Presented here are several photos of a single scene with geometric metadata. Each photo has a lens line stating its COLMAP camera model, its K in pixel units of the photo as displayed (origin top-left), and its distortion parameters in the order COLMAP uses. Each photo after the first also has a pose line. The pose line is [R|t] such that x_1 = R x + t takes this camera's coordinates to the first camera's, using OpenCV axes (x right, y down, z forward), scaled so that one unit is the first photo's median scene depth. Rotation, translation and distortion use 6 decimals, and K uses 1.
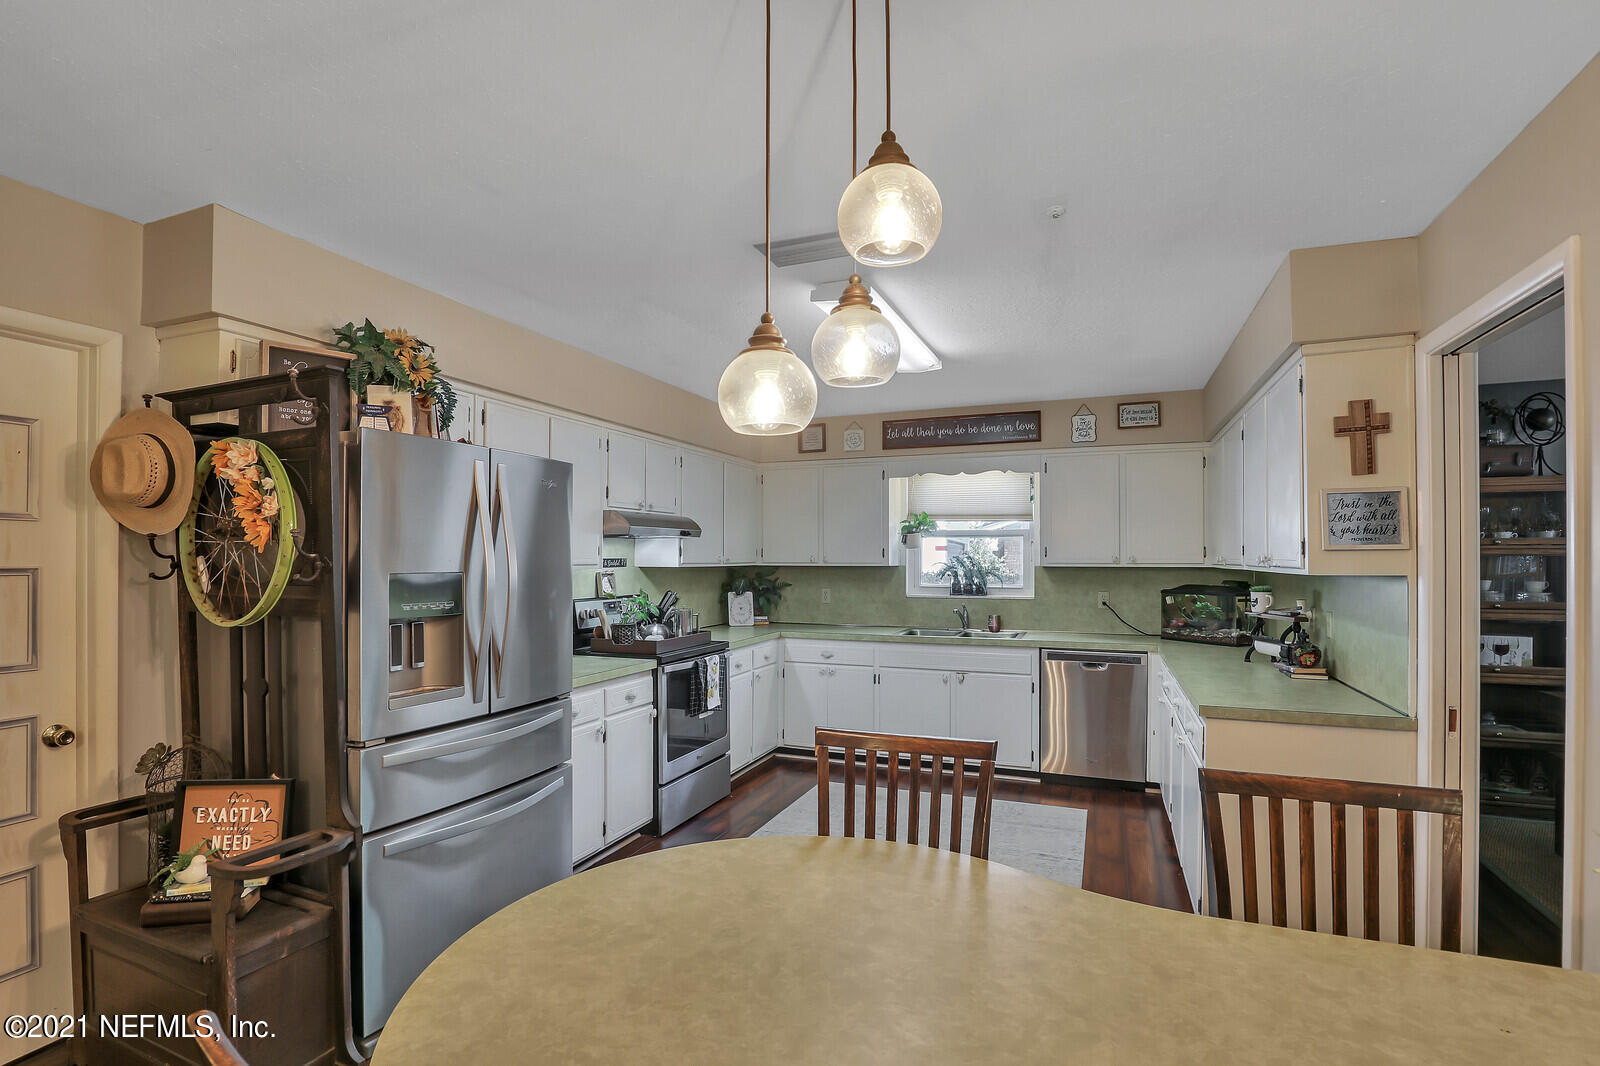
lens RADIAL K [[740.8, 0, 797.0], [0, 740.8, 555.4], [0, 0, 1]] dist [-0.026759, 0.000233]
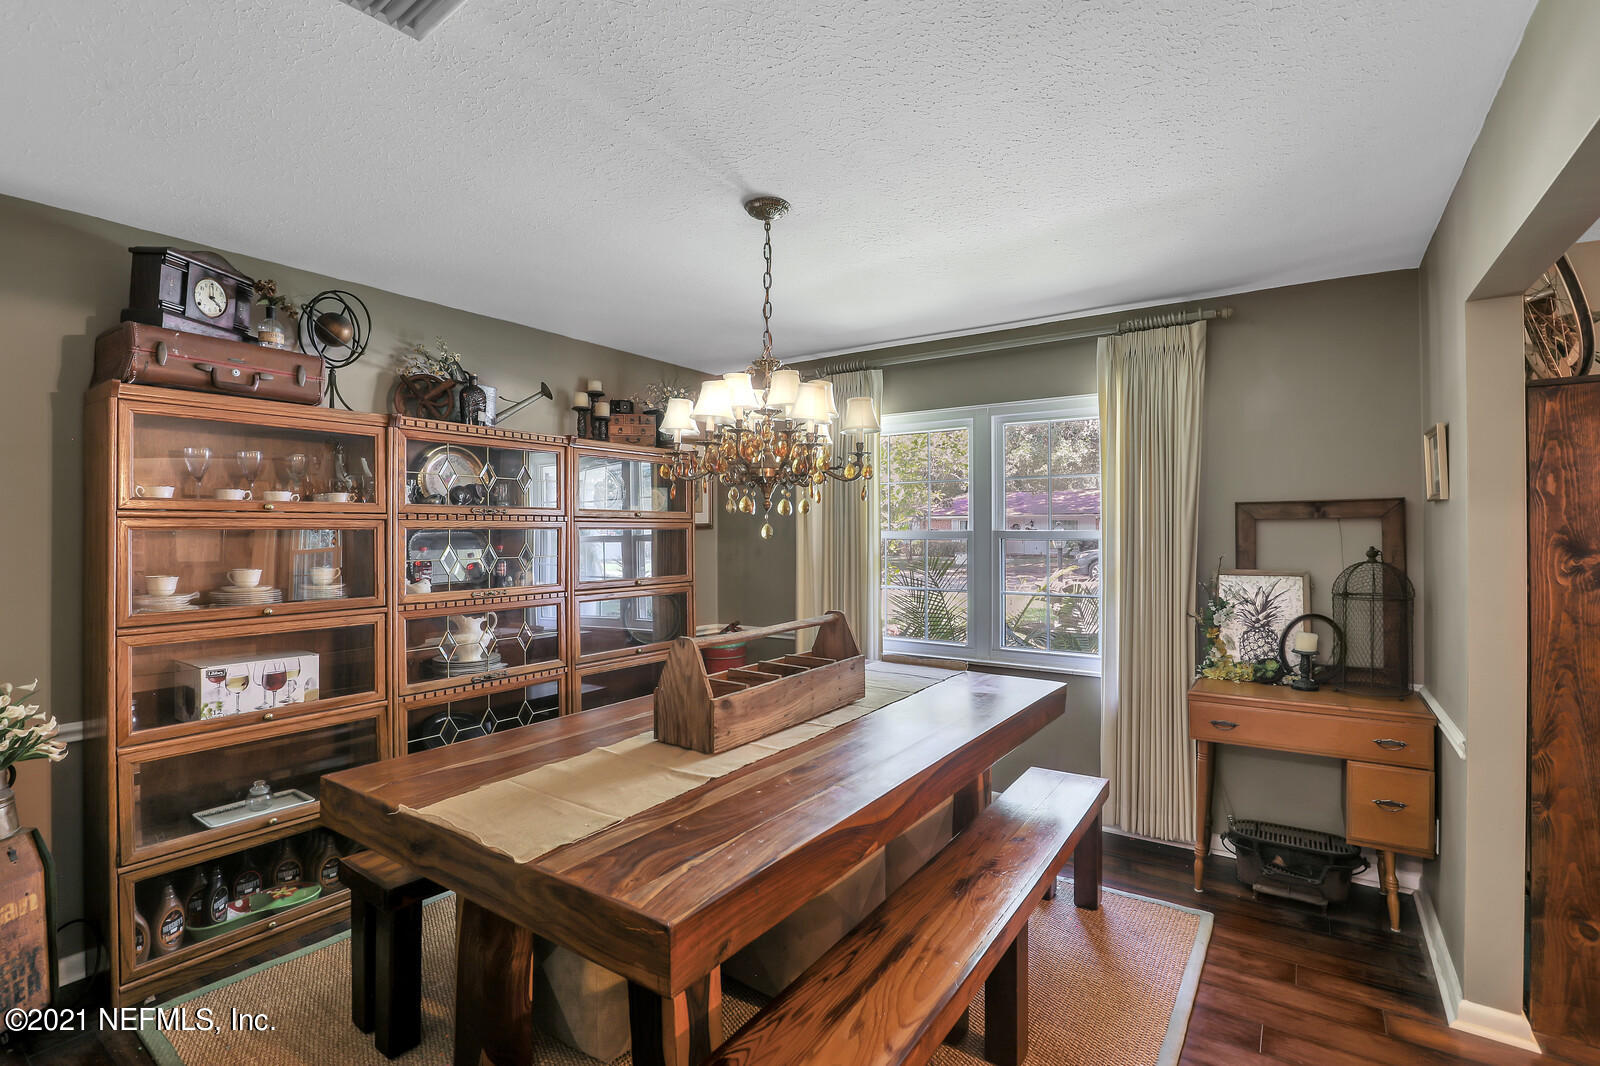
lens RADIAL K [[740.8, 0, 798.6], [0, 740.8, 526.1], [0, 0, 1]] dist [-0.026759, 0.000233]
pose [[0.211184, 0.002586, 0.977443, 0.447283], [-0.004362, 0.999989, -0.001704, -0.002972], [-0.977437, -0.003904, 0.211193, 0.419172]]
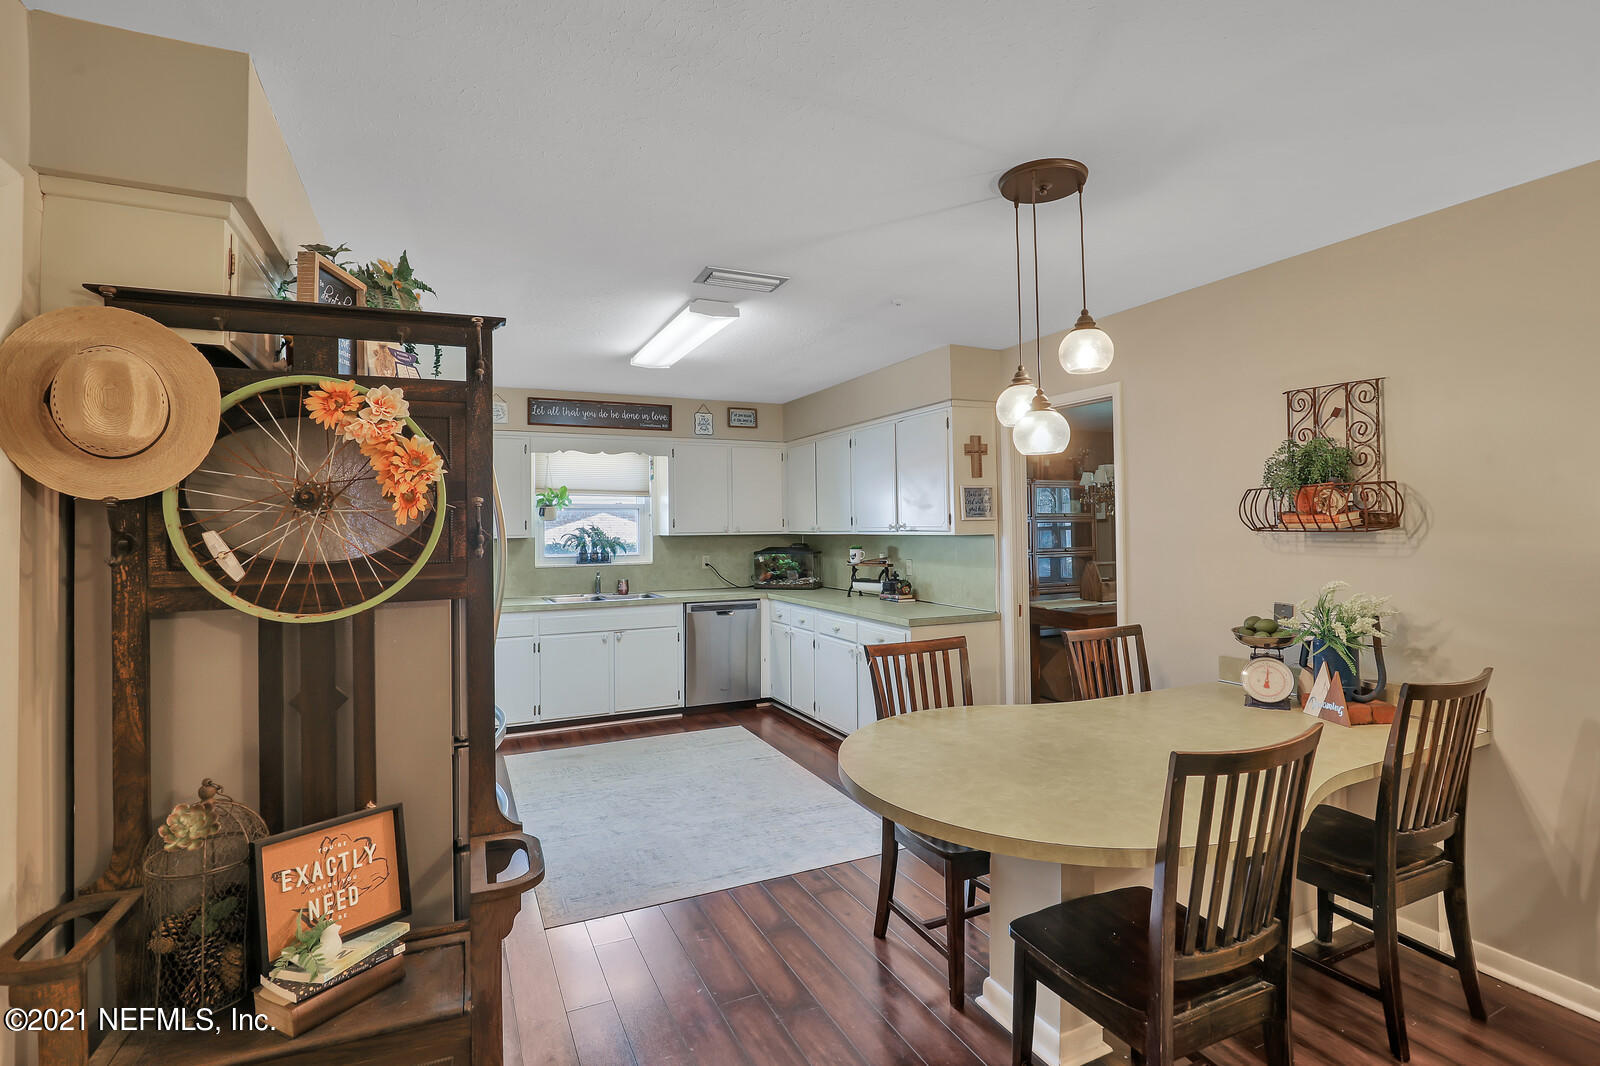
lens RADIAL K [[740.8, 0, 767.6], [0, 740.8, 513.6], [0, 0, 1]] dist [-0.026759, 0.000233]
pose [[0.702198, 0.004745, 0.711965, -0.491842], [0.009584, 0.999824, -0.016116, 0.000189], [-0.711917, 0.018140, 0.702030, 0.059743]]
